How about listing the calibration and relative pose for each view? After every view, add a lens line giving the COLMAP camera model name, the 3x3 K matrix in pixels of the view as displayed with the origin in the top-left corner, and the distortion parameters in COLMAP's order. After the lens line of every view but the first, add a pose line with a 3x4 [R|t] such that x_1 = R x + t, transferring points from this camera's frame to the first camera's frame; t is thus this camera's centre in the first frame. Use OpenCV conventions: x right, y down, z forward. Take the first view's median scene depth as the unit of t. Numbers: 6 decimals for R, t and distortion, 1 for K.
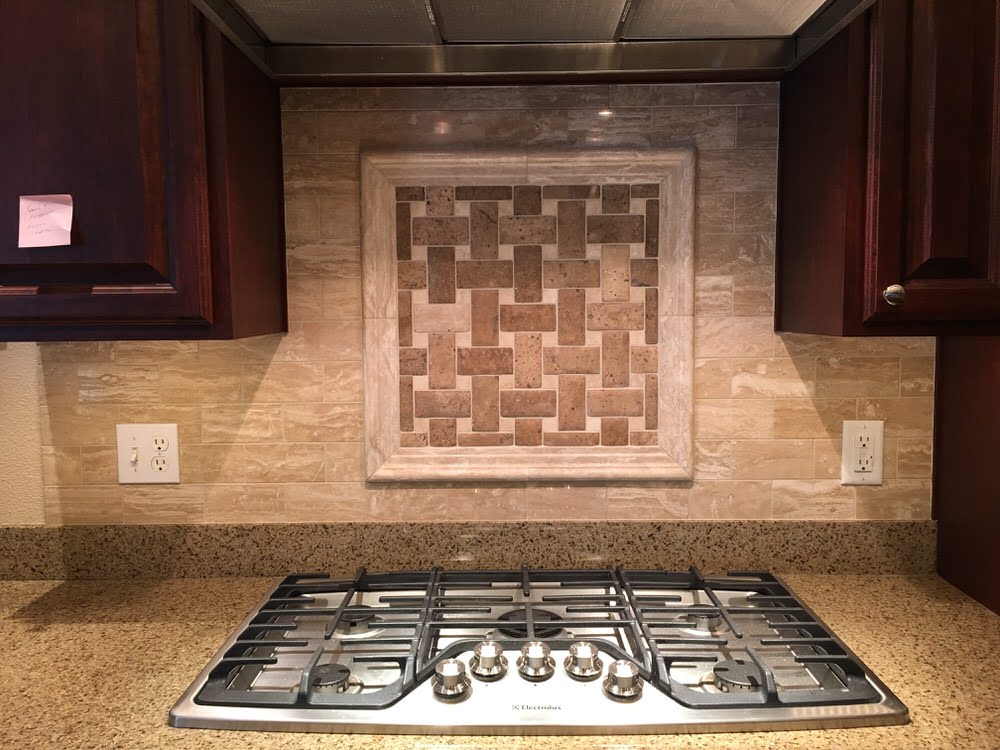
lens RADIAL K [[850.1, 0, 497.8], [0, 850.1, 368.2], [0, 0, 1]] dist [0.050829, -0.021261]
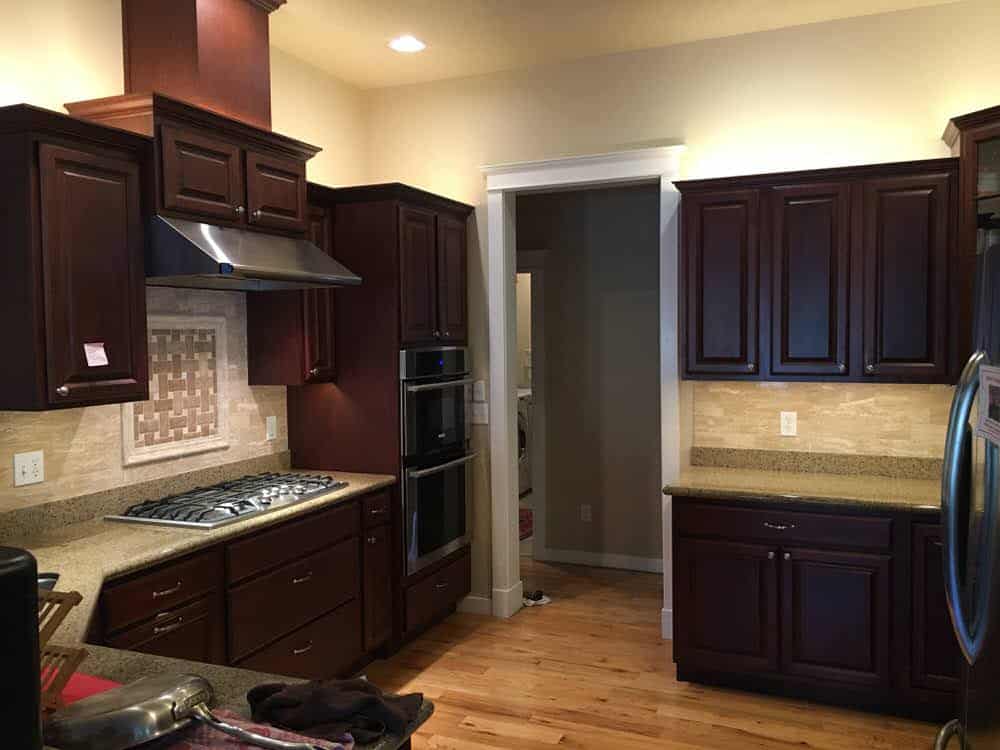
lens RADIAL K [[850.1, 0, 497.8], [0, 850.1, 368.2], [0, 0, 1]] dist [0.050829, -0.021261]
pose [[0.378570, -0.035382, 0.924896, -1.806784], [0.080770, 0.996720, 0.005069, -0.047137], [-0.922042, 0.072784, 0.380186, -0.702529]]
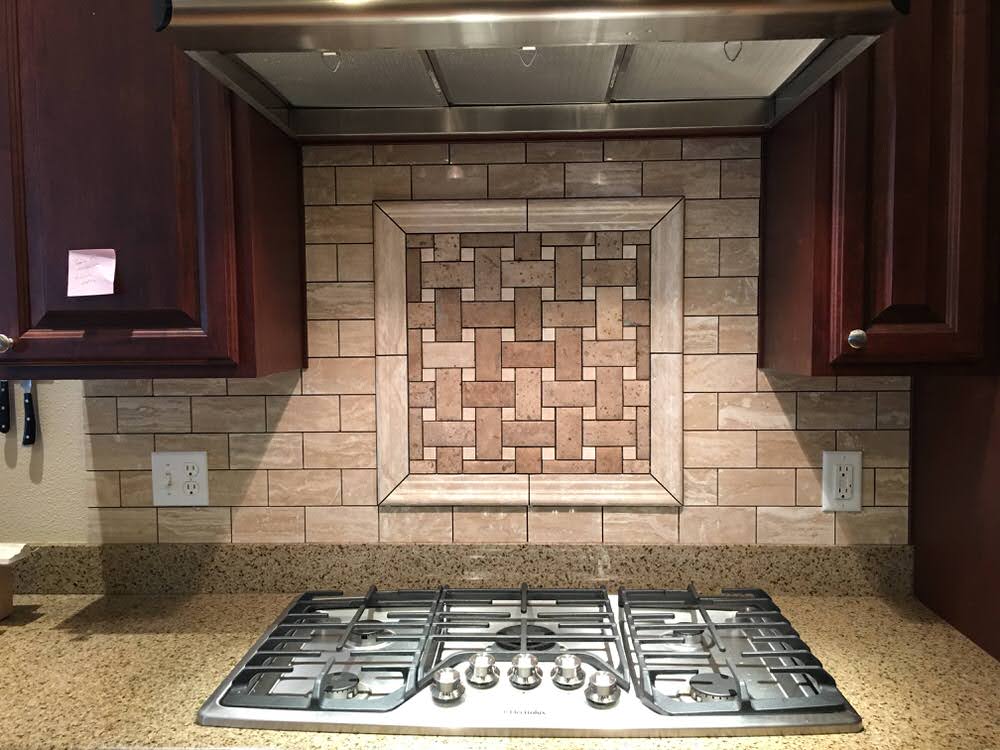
lens RADIAL K [[853.2, 0, 500.0], [0, 853.2, 375.0], [0, 0, 1]] dist [0.045510, 0.000542]
pose [[0.999545, 0.001662, -0.030122, 0.032549], [-0.002053, 0.999914, -0.012949, -0.019261], [0.030098, 0.013005, 0.999462, -0.084525]]
